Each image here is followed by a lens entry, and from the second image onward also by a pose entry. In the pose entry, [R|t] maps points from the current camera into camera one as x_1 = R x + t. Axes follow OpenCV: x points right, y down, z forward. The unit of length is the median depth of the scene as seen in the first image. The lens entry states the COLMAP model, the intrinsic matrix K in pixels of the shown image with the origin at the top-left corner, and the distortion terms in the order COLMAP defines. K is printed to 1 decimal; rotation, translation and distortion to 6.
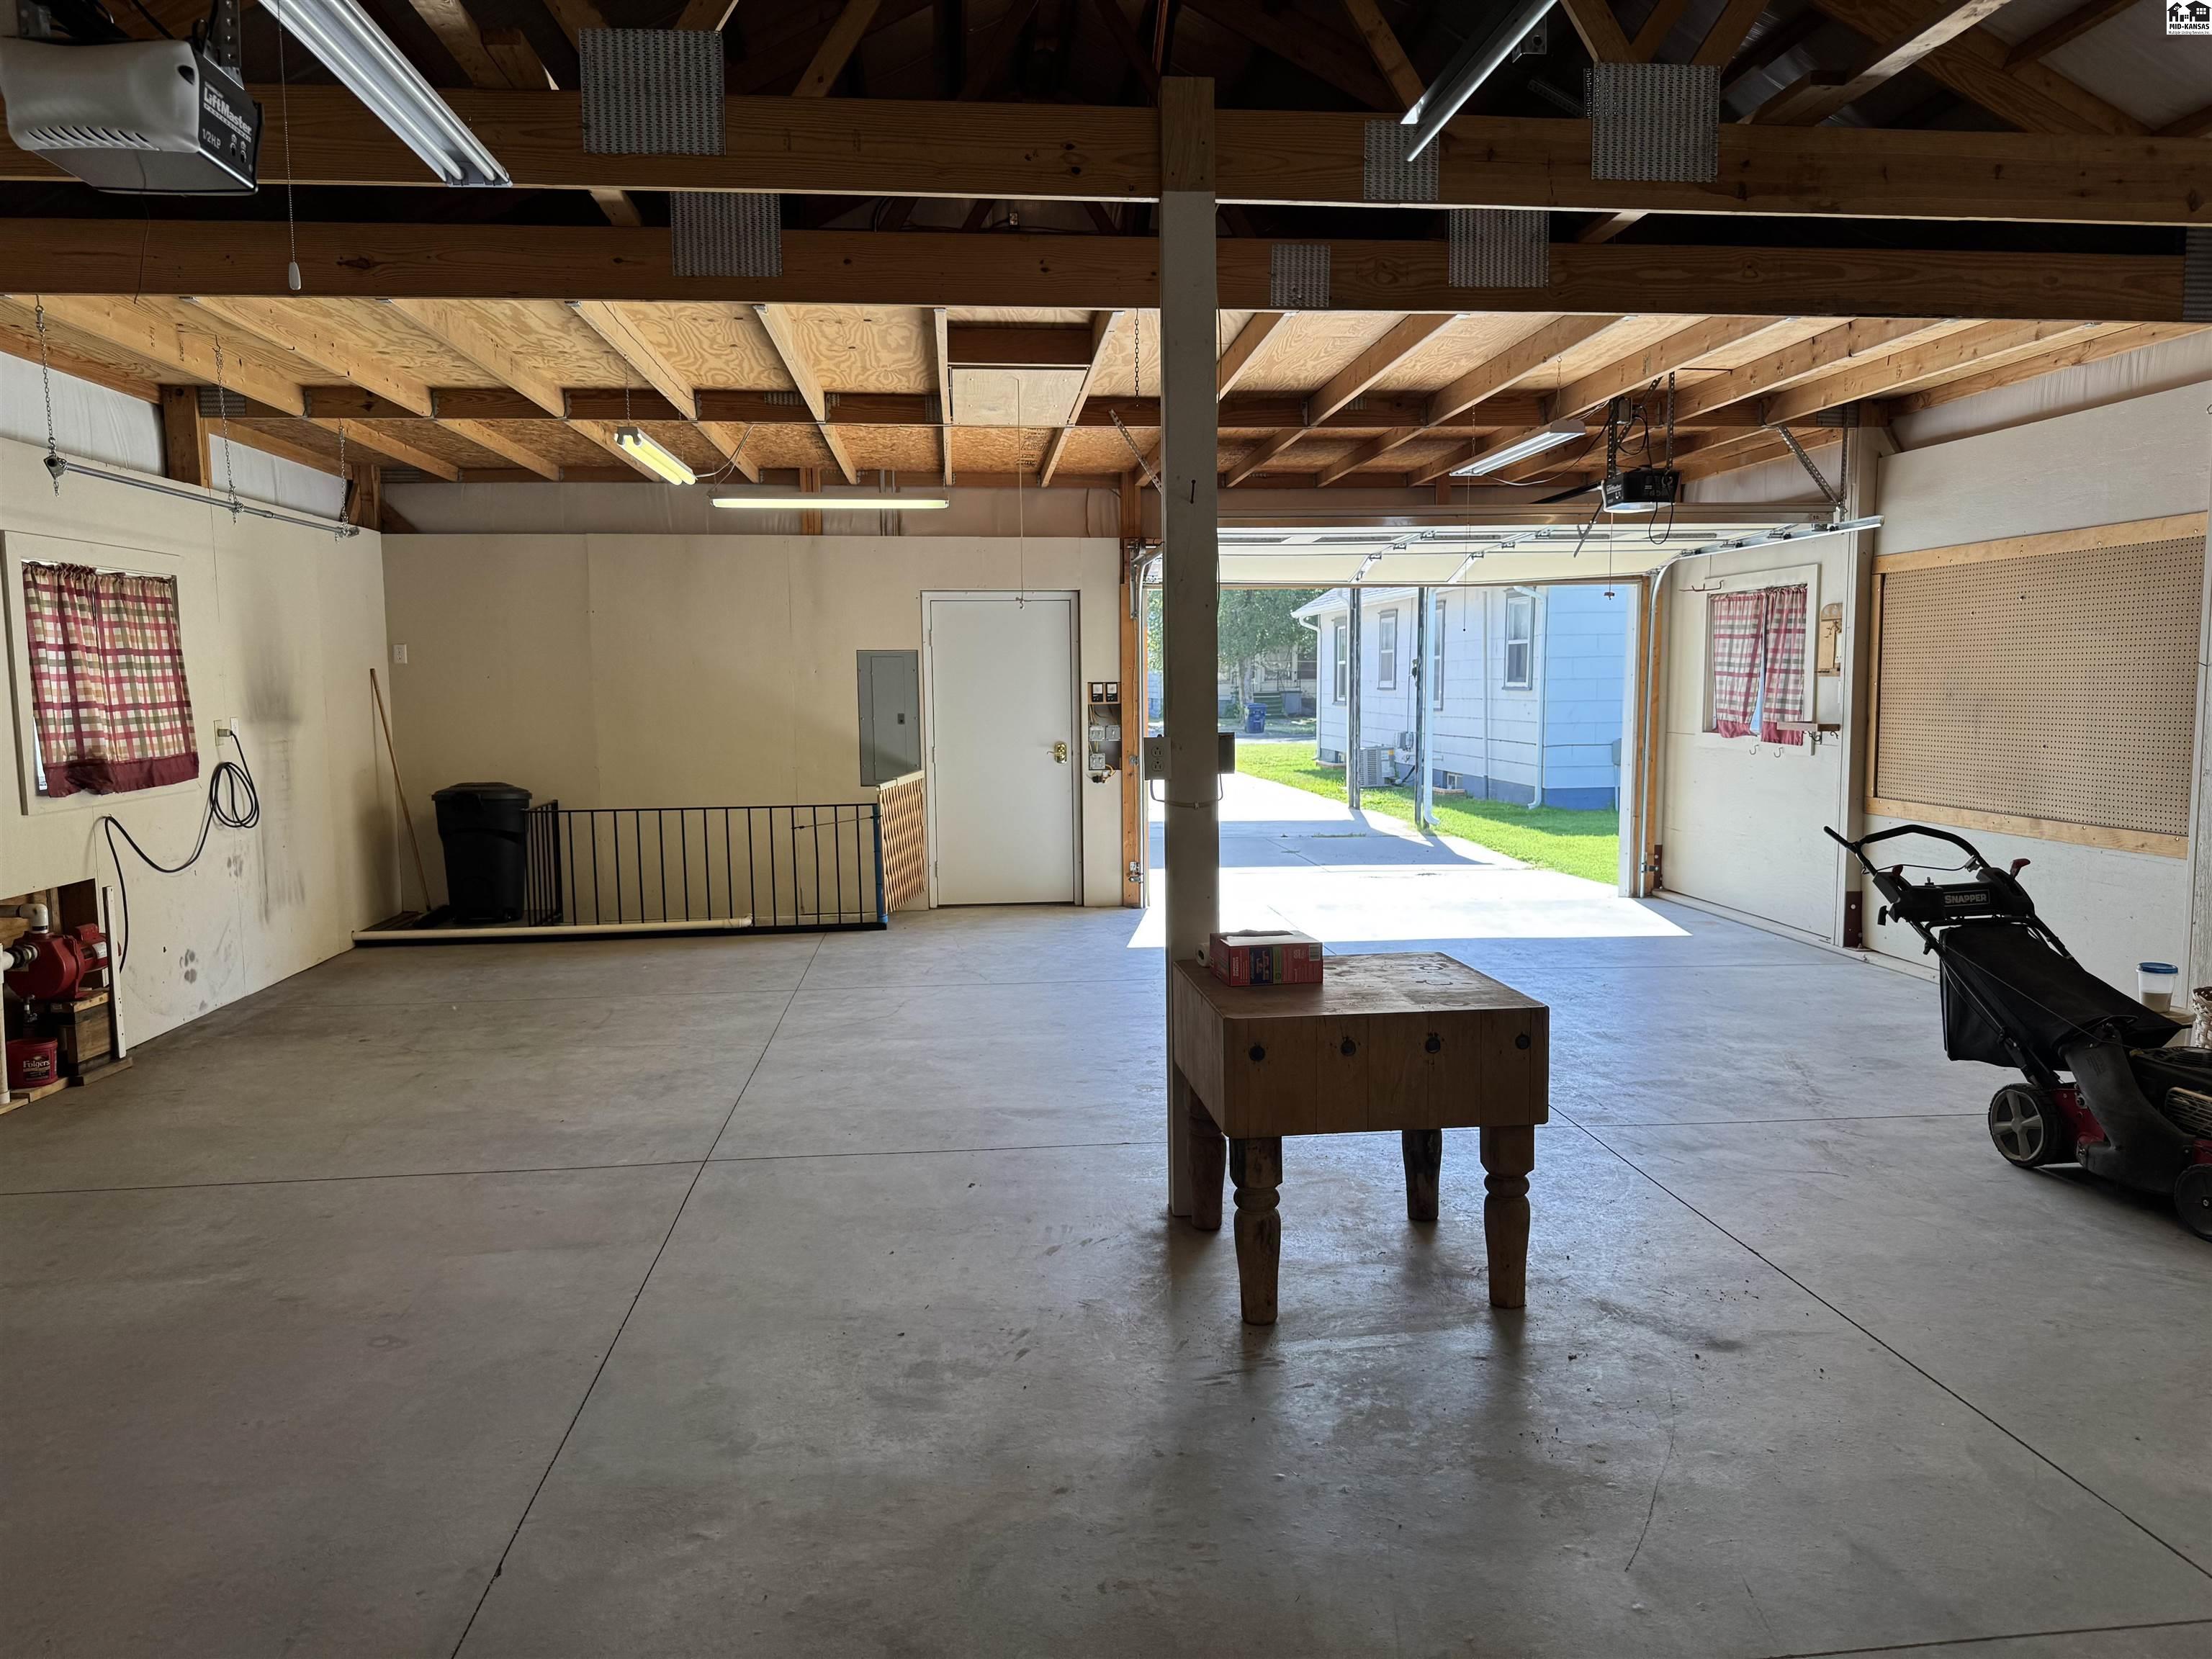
lens RADIAL K [[1551.7, 0, 1091.7], [0, 1551.7, 821.1], [0, 0, 1]] dist [0.062938, -0.076186]
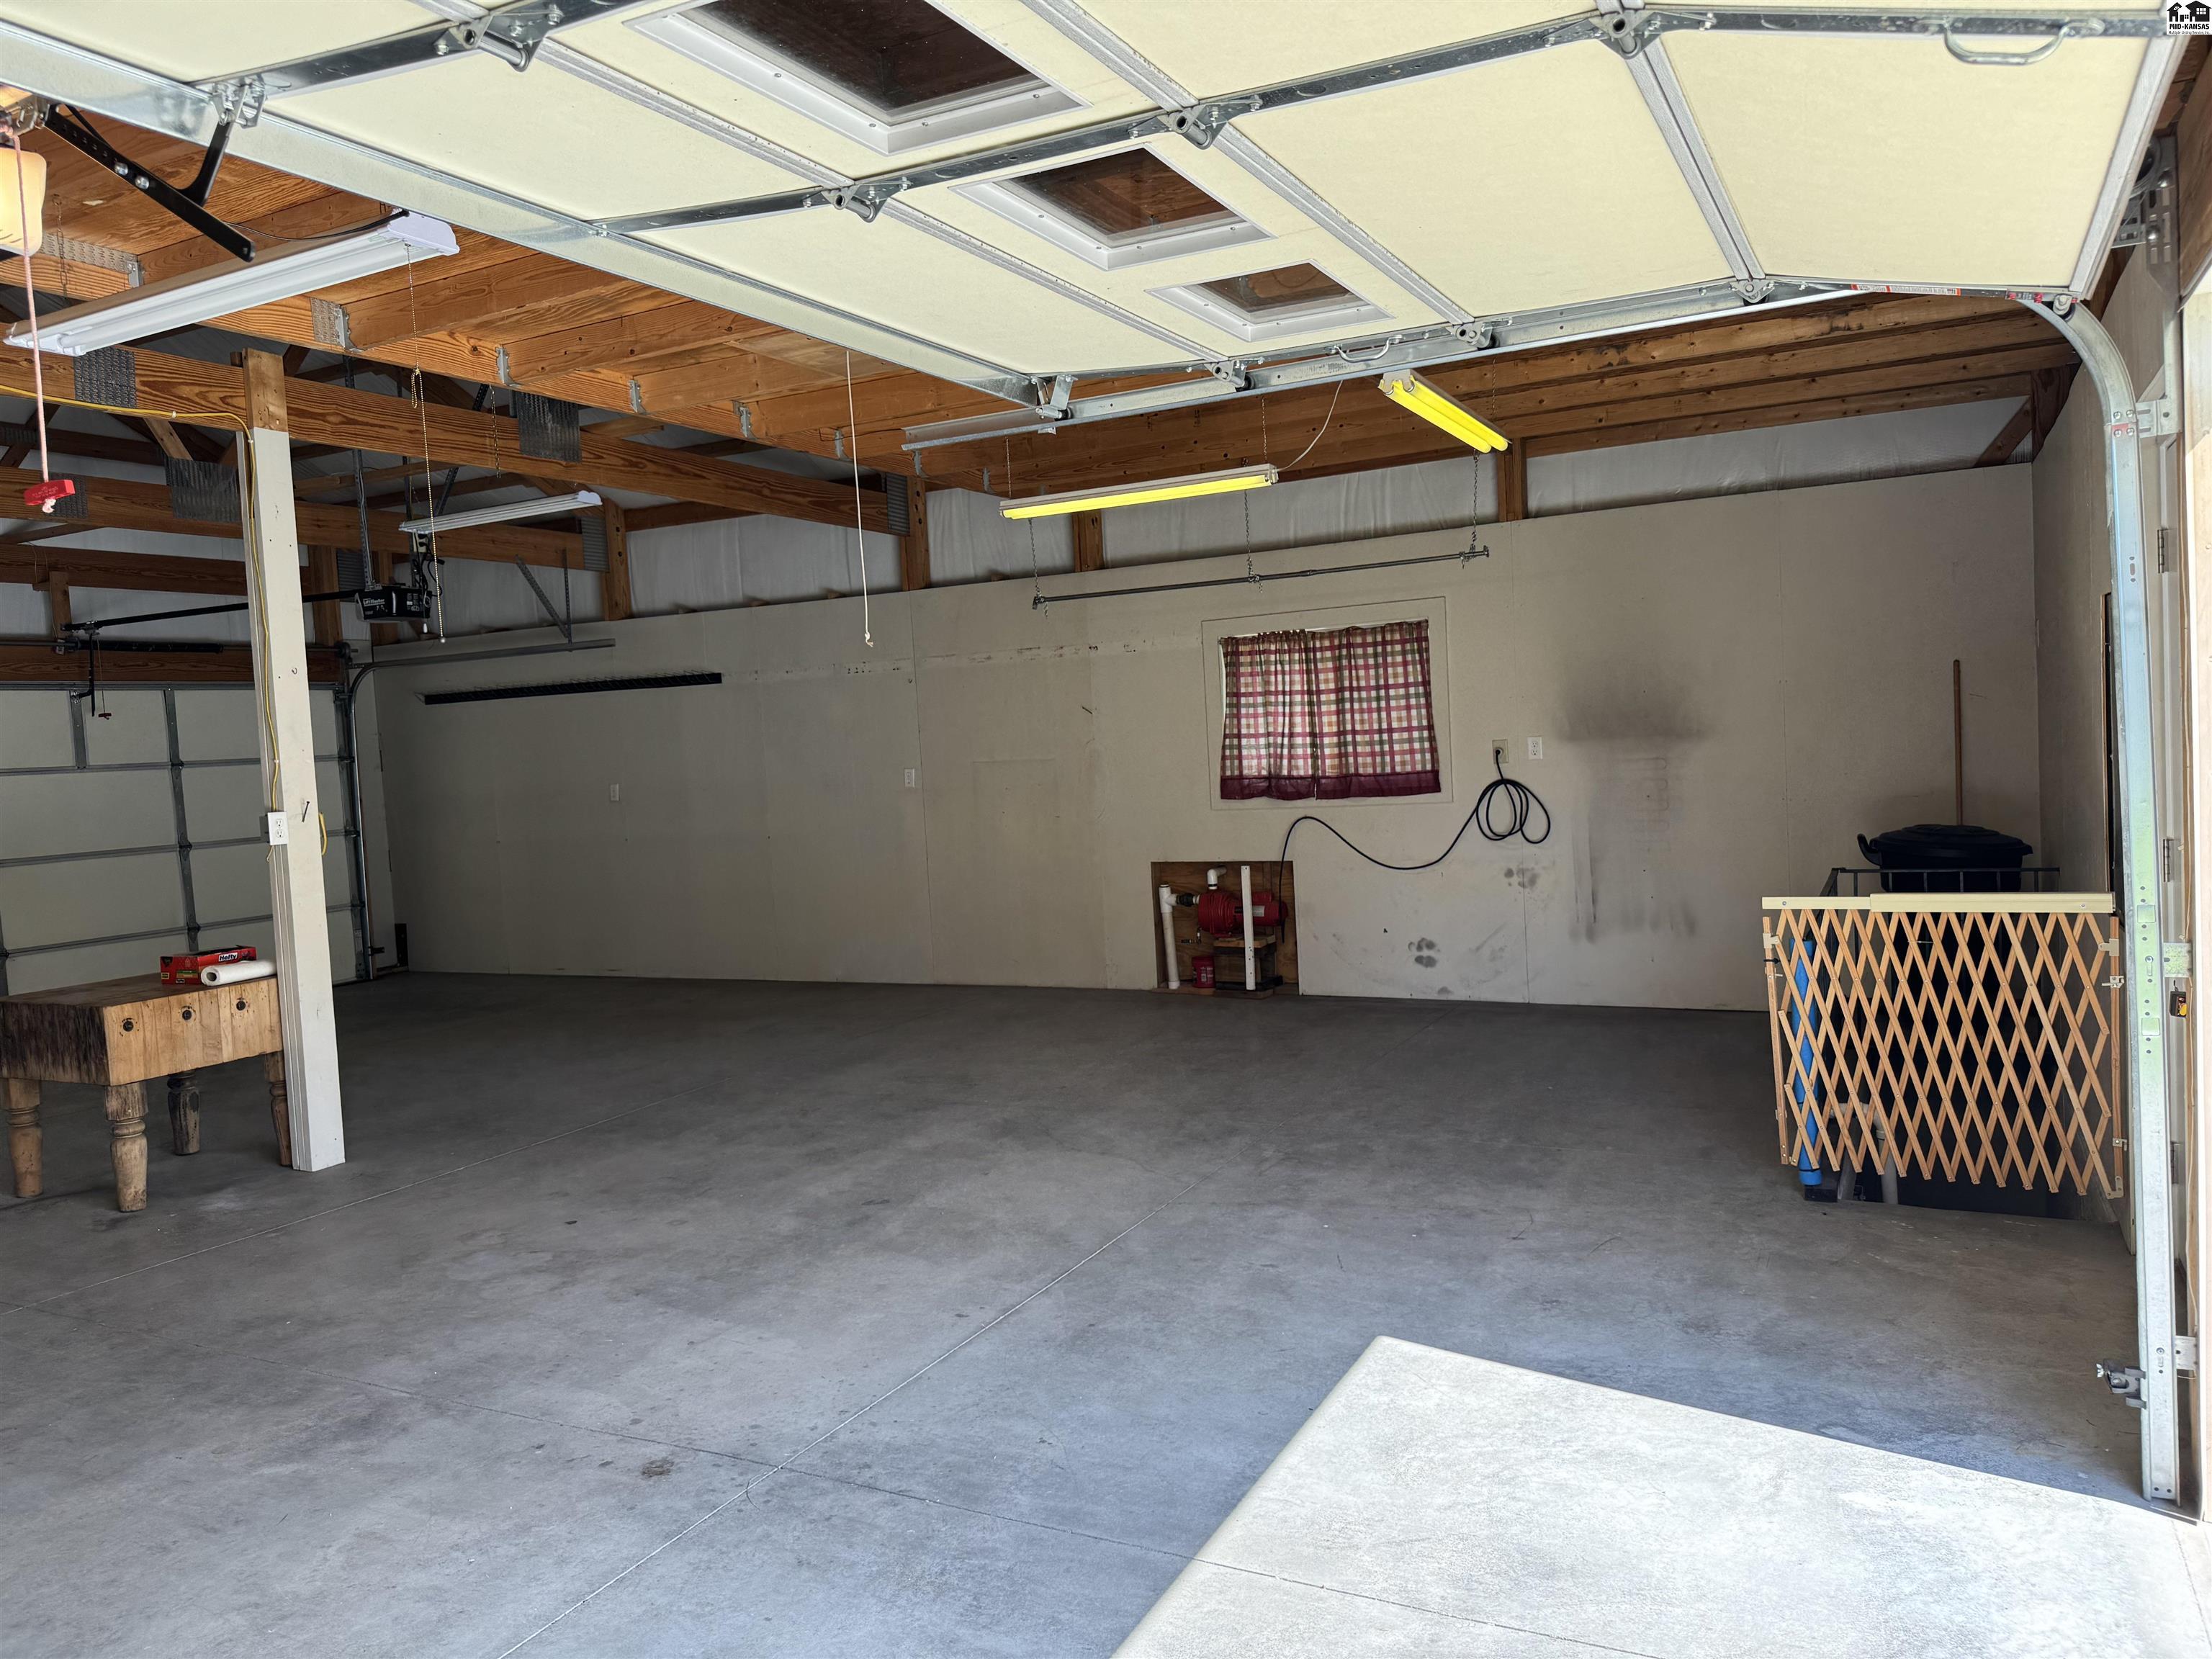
lens RADIAL K [[1551.7, 0, 1112.7], [0, 1551.7, 809.3], [0, 0, 1]] dist [0.062938, -0.076186]
pose [[-0.532496, 0.088375, -0.841806, 0.556552], [-0.023885, 0.992570, 0.119312, -0.155393], [0.846096, 0.083640, -0.526428, 1.490634]]
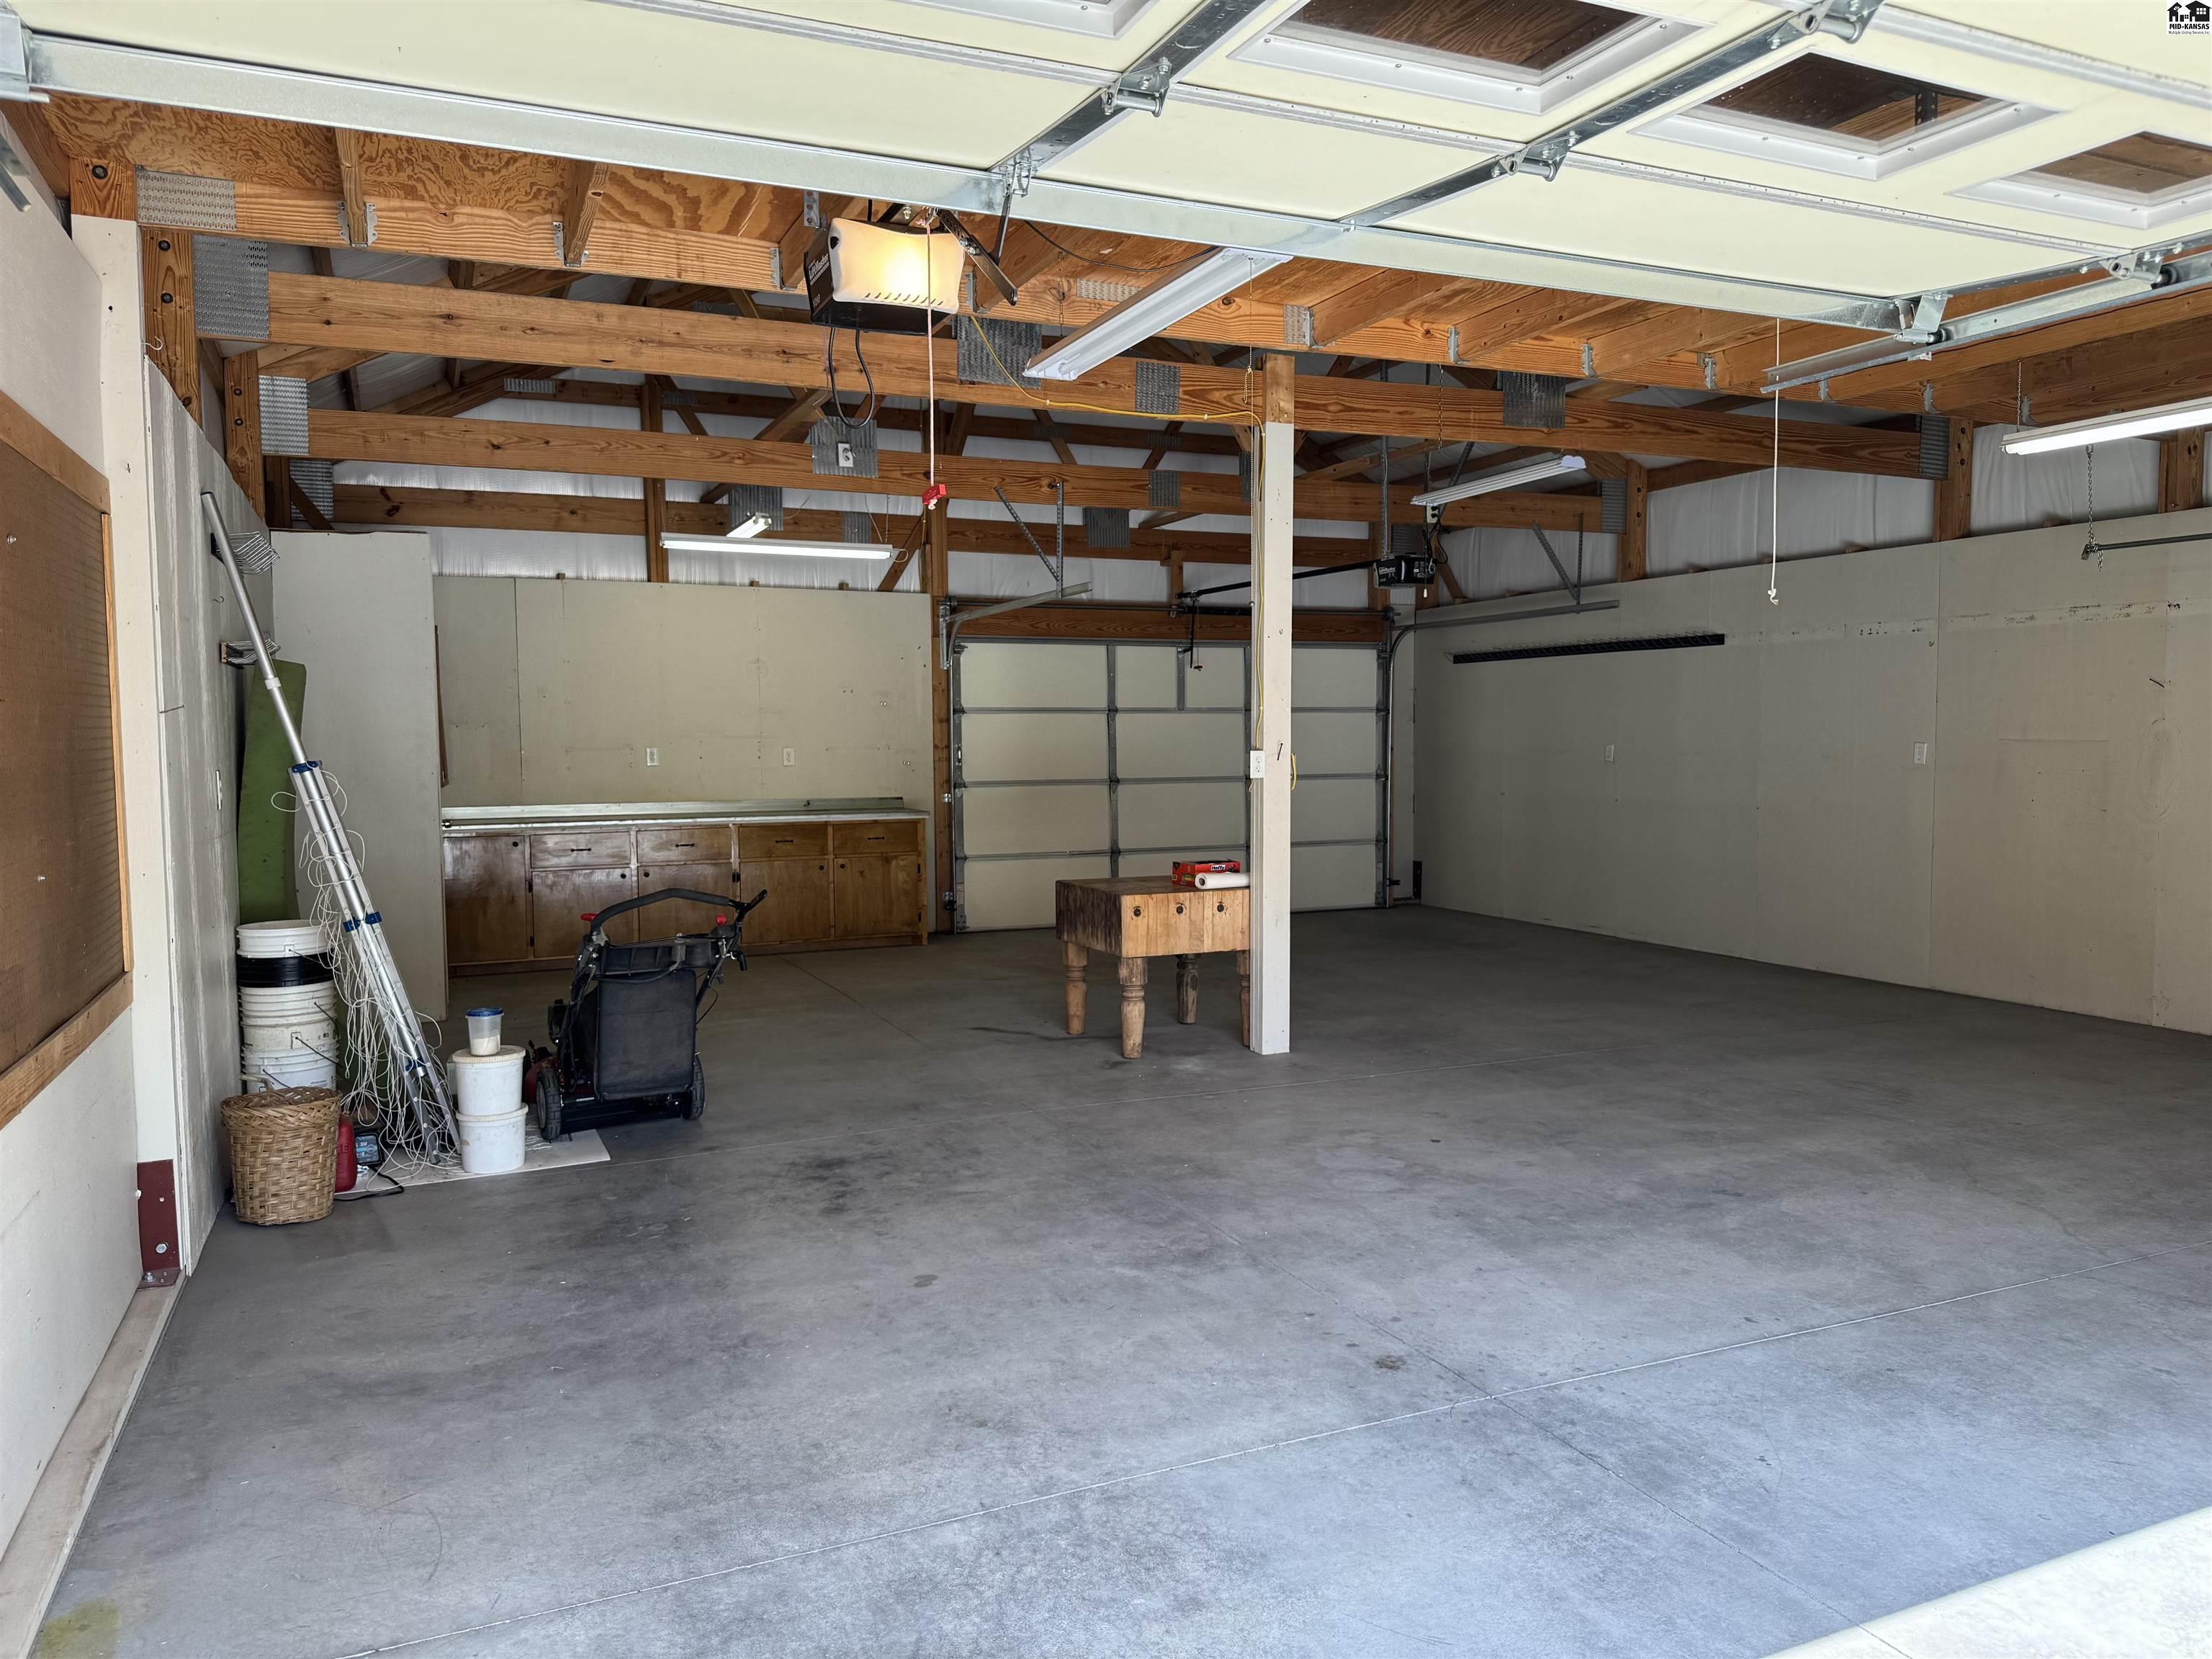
lens RADIAL K [[1551.7, 0, 1110.5], [0, 1551.7, 813.7], [0, 0, 1]] dist [0.062938, -0.076186]
pose [[-0.945455, 0.043470, -0.322839, 0.492074], [-0.008214, 0.987560, 0.157029, -0.156742], [0.325649, 0.151116, -0.933336, 1.568308]]
